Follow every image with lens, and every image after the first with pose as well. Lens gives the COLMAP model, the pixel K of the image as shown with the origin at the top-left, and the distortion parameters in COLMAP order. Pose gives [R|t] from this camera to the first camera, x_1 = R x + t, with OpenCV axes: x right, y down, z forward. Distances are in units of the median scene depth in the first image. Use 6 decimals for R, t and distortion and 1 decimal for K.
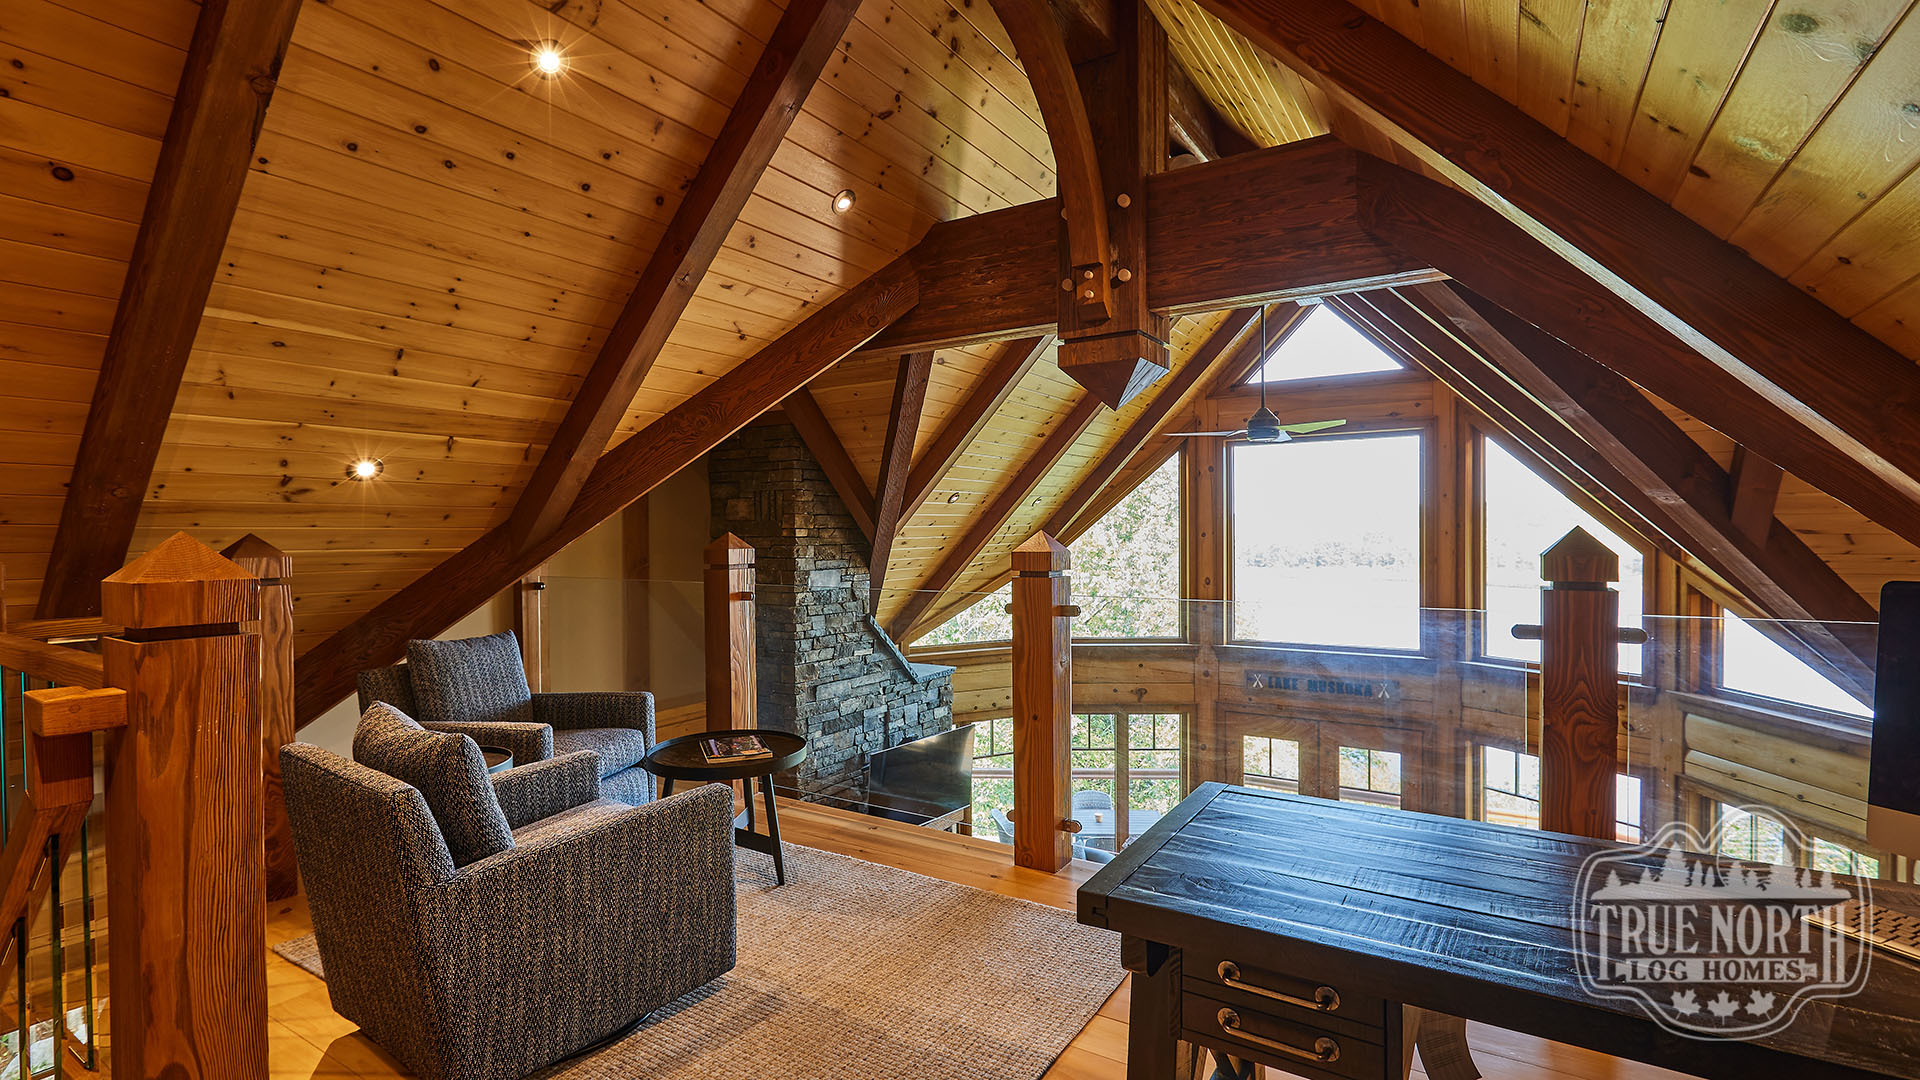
lens RADIAL K [[877.7, 0, 958.7], [0, 877.7, 554.9], [0, 0, 1]] dist [-0.004262, -0.000942]
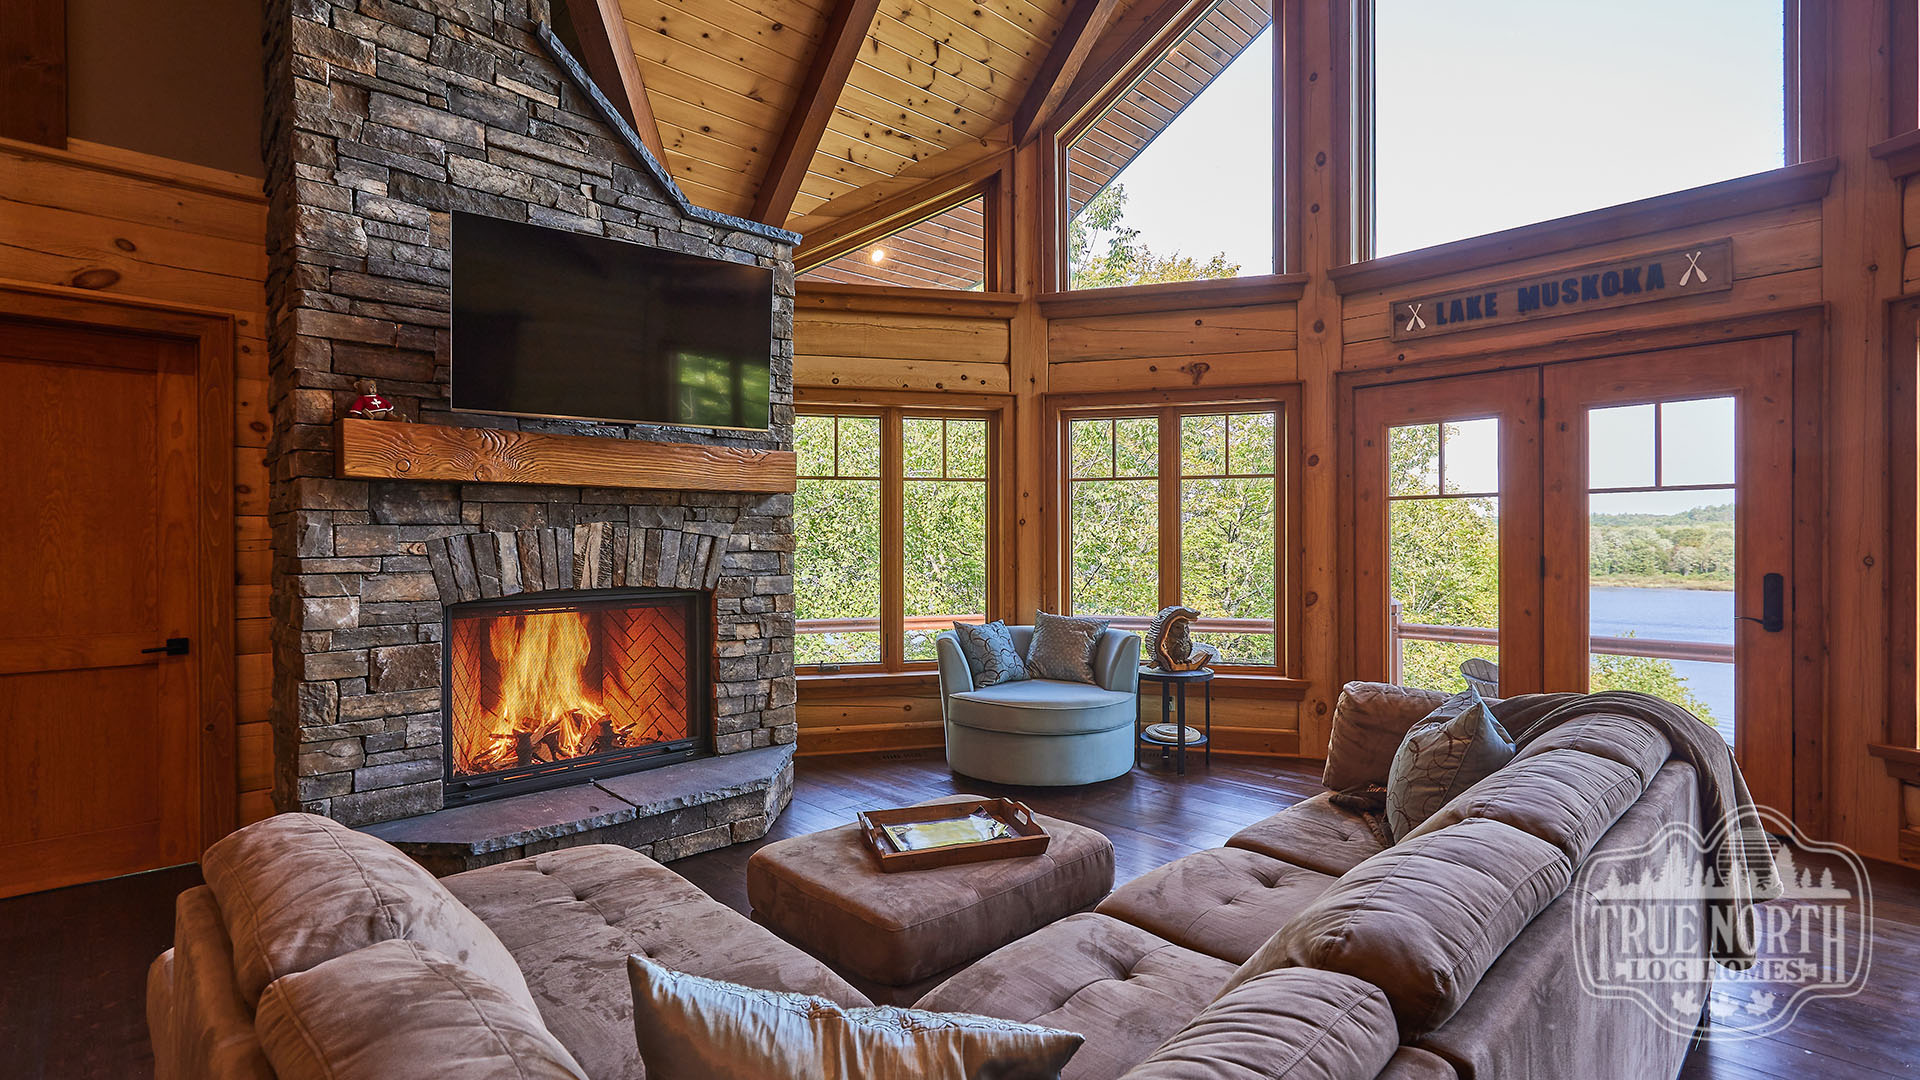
lens RADIAL K [[877.7, 0, 951.5], [0, 877.7, 536.8], [0, 0, 1]] dist [-0.004262, -0.000942]
pose [[0.966304, 0.009177, -0.257241, 0.293573], [-0.013148, 0.999819, -0.013720, 0.406319], [0.257069, 0.016640, 0.966250, 0.592629]]
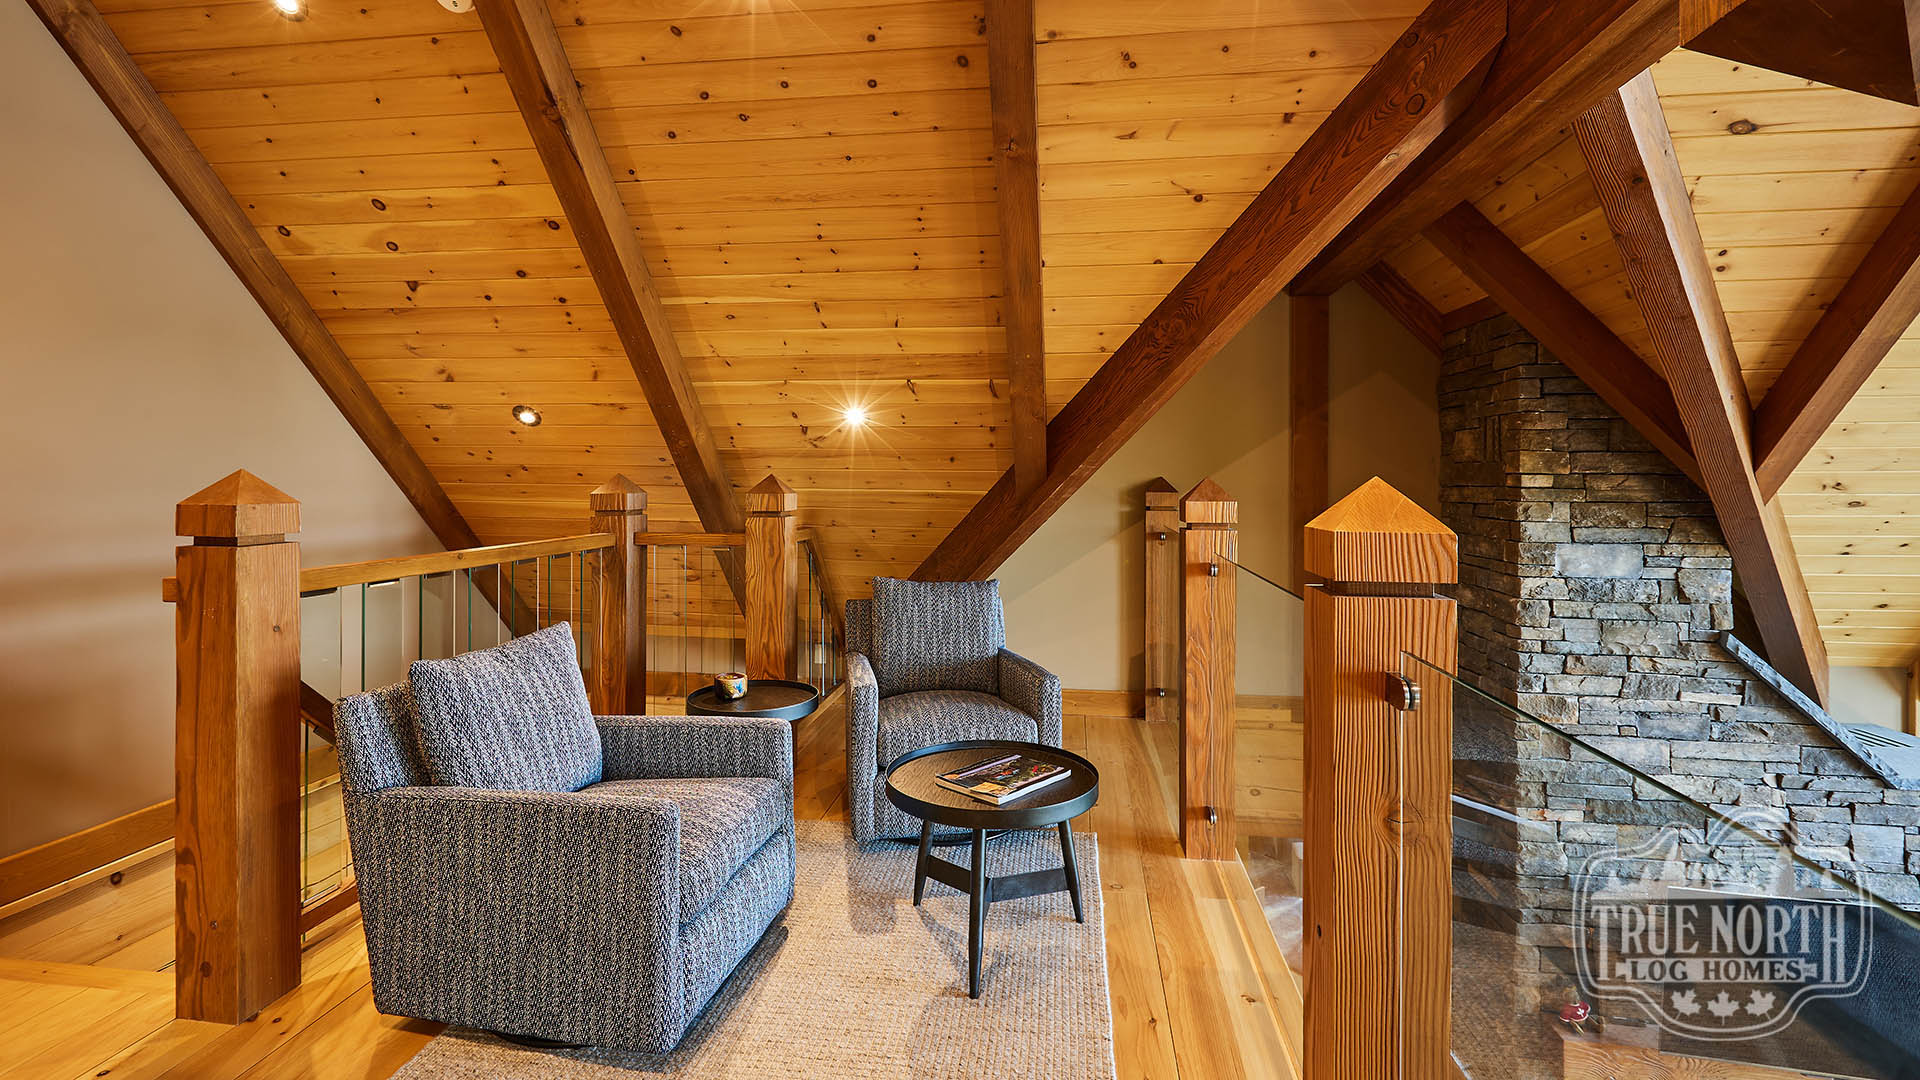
lens RADIAL K [[877.7, 0, 945.0], [0, 877.7, 481.8], [0, 0, 1]] dist [-0.004262, -0.000942]
pose [[0.414034, 0.013280, -0.910165, 0.202253], [-0.032665, 0.999466, -0.000277, -0.010273], [0.909675, 0.029845, 0.414246, 0.348815]]
